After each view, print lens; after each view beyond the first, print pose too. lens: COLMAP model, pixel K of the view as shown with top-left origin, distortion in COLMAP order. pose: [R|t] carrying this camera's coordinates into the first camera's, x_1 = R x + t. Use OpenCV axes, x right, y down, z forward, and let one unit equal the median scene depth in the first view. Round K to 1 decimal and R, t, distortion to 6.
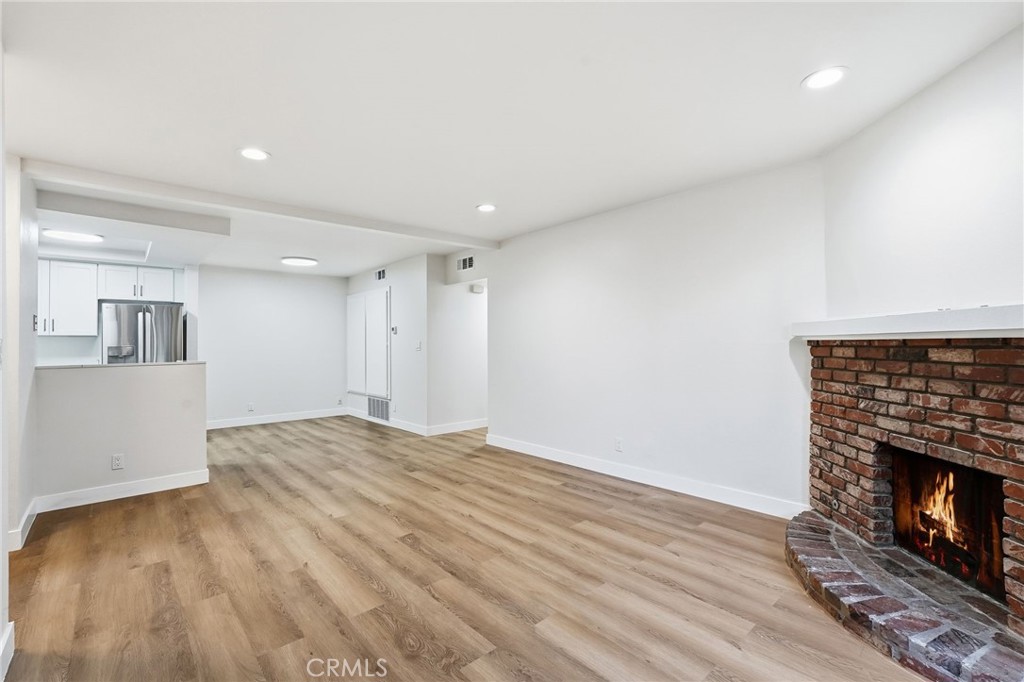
lens RADIAL K [[449.3, 0, 507.1], [0, 449.3, 336.0], [0, 0, 1]] dist [-0.015853, 0.005939]
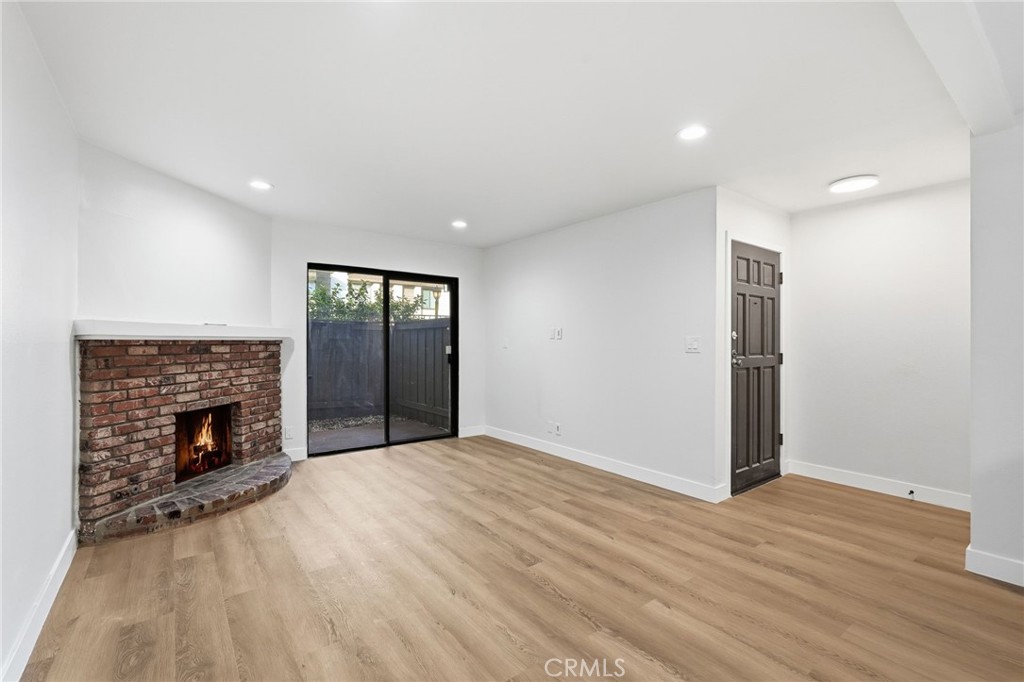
lens RADIAL K [[449.3, 0, 511.2], [0, 449.3, 341.7], [0, 0, 1]] dist [-0.015853, 0.005939]
pose [[-0.997997, 0.006017, 0.062971, -0.230269], [0.004909, 0.999831, -0.017727, 0.033303], [-0.063067, -0.017383, -0.997858, 1.798999]]
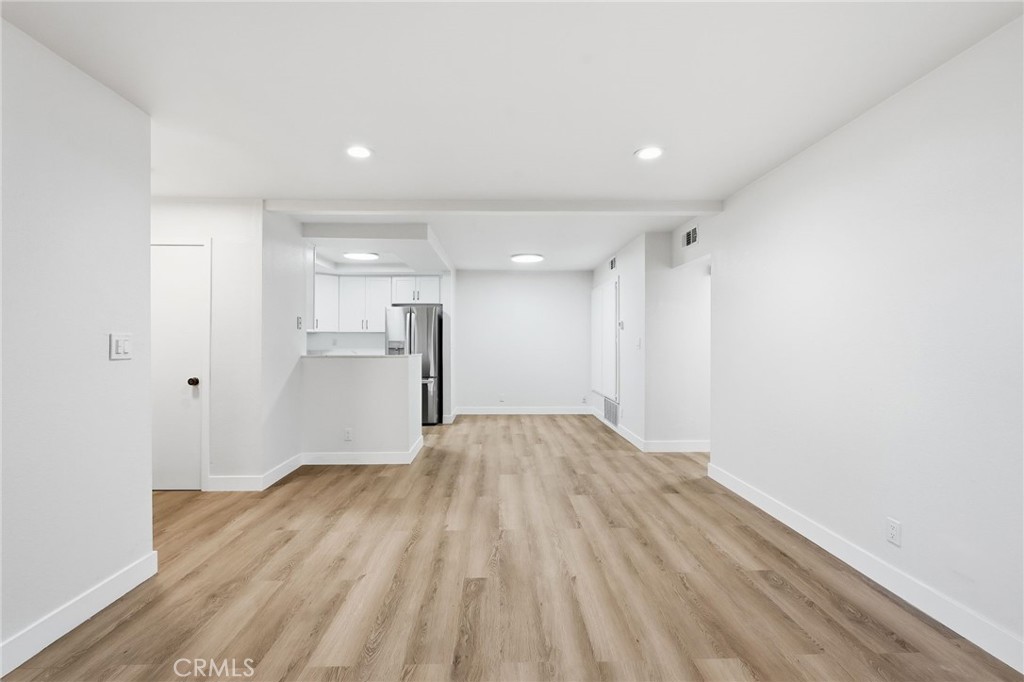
lens RADIAL K [[449.3, 0, 509.5], [0, 449.3, 337.0], [0, 0, 1]] dist [-0.015853, 0.005939]
pose [[0.770853, 0.003858, -0.637001, 0.318474], [0.003261, 0.999945, 0.010002, 0.001703], [0.637005, -0.009788, 0.770798, 0.403892]]
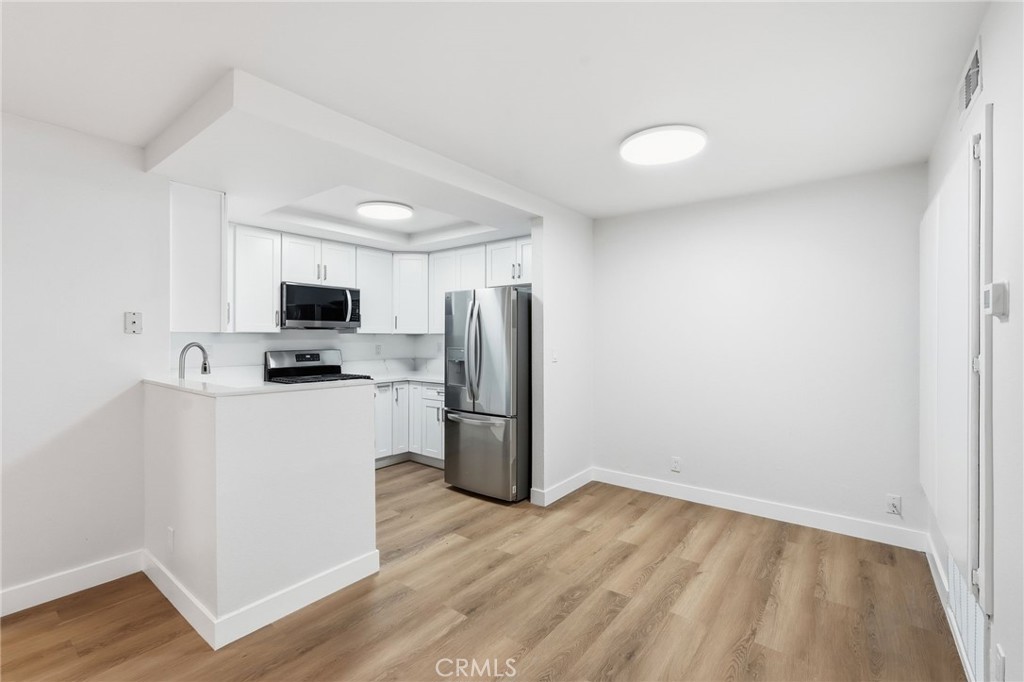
lens RADIAL K [[449.3, 0, 517.3], [0, 449.3, 339.3], [0, 0, 1]] dist [-0.015853, 0.005939]
pose [[0.196310, 0.013228, -0.980453, -0.203282], [0.013805, 0.999773, 0.016253, -0.004772], [0.980445, -0.016726, 0.196083, 1.667382]]
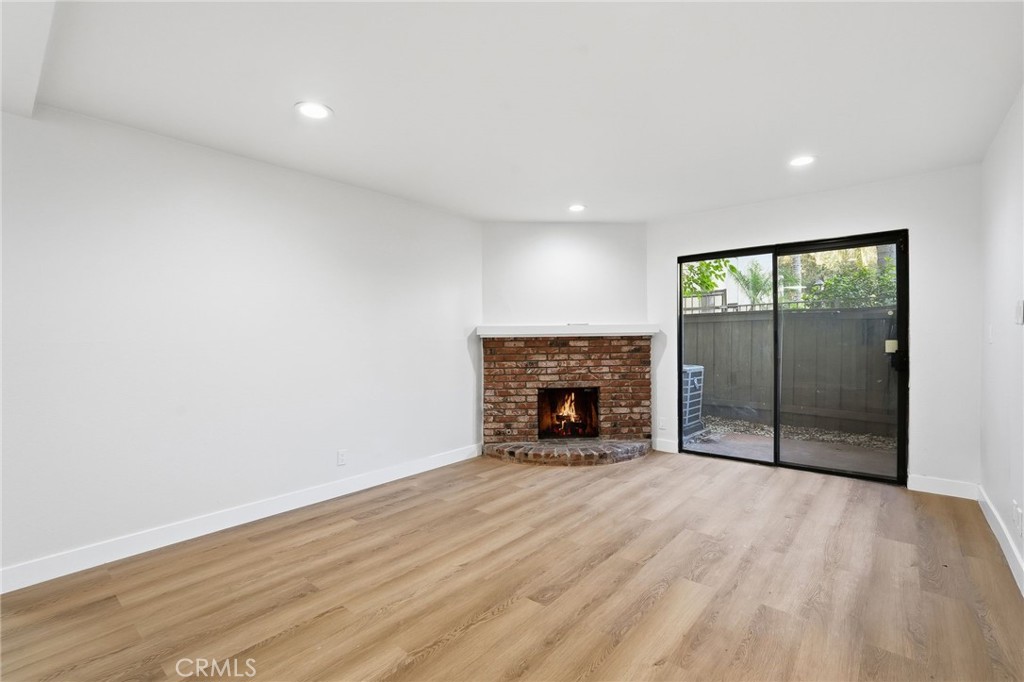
lens RADIAL K [[462.8, 0, 510.6], [0, 462.8, 344.9], [0, 0, 1]] dist [-0.012284, 0.000418]
pose [[-0.148782, -0.001550, 0.988869, -0.918790], [-0.005066, 0.999987, 0.000805, 0.032648], [-0.988857, -0.004890, -0.148788, 1.110021]]
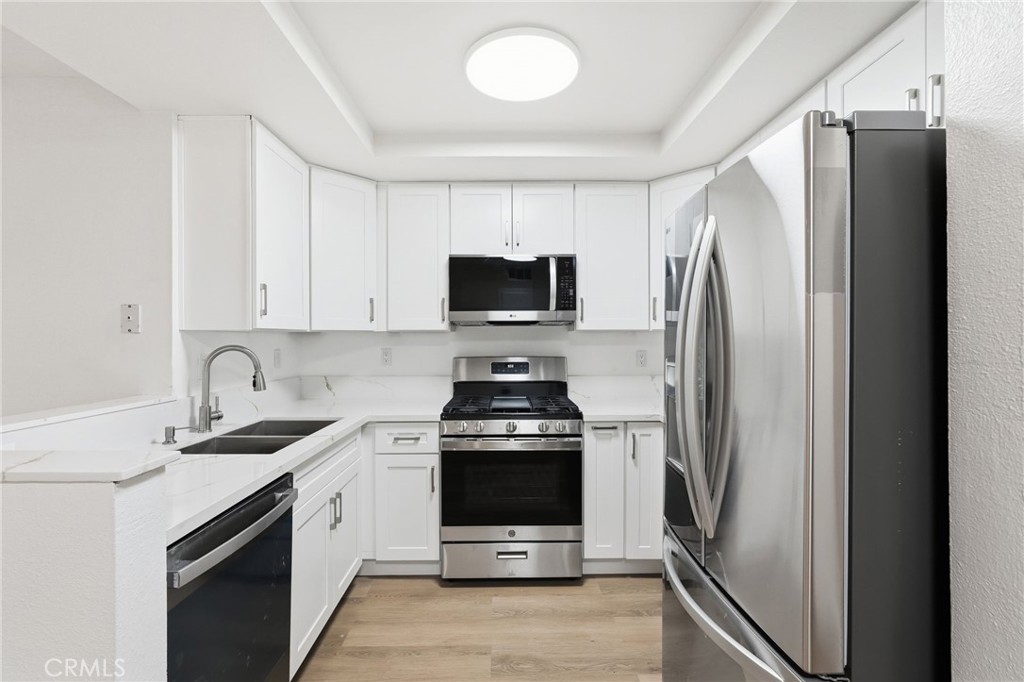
lens RADIAL K [[449.3, 0, 508.2], [0, 449.3, 338.6], [0, 0, 1]] dist [-0.015853, 0.005939]
pose [[-0.658428, 0.012017, -0.752547, -1.038706], [0.020537, 0.999787, -0.002003, 0.007640], [0.752363, -0.016774, -0.658535, 1.923343]]
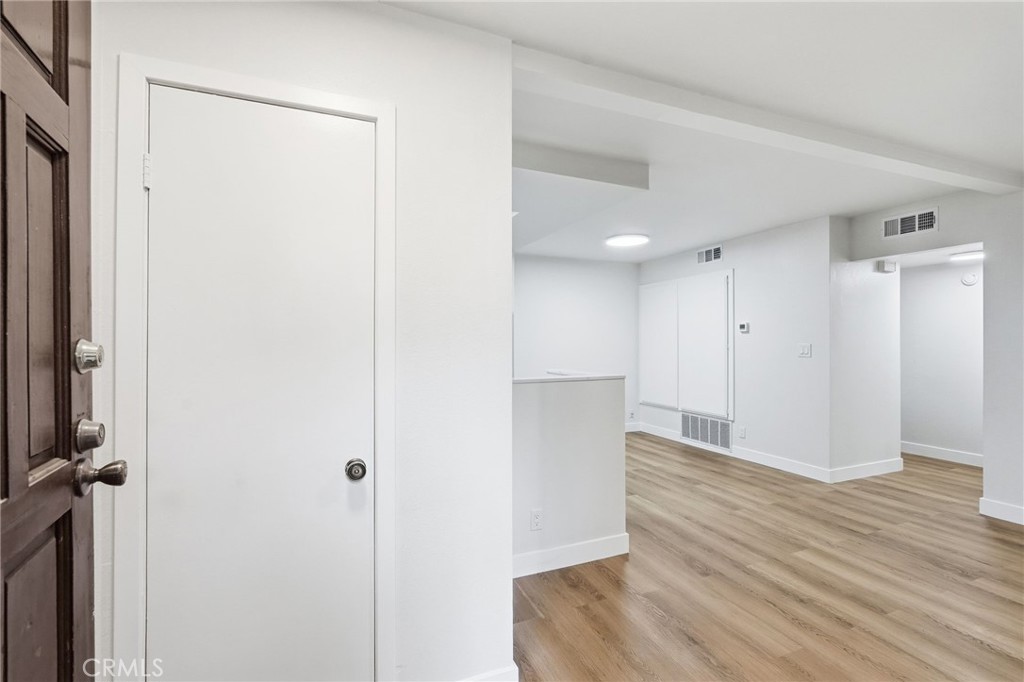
lens RADIAL K [[449.3, 0, 512.8], [0, 449.3, 337.8], [0, 0, 1]] dist [-0.015853, 0.005939]
pose [[0.946446, 0.007770, -0.322769, -0.840124], [-0.003652, 0.999904, 0.013360, -0.010881], [0.322842, -0.011466, 0.946384, 0.408082]]
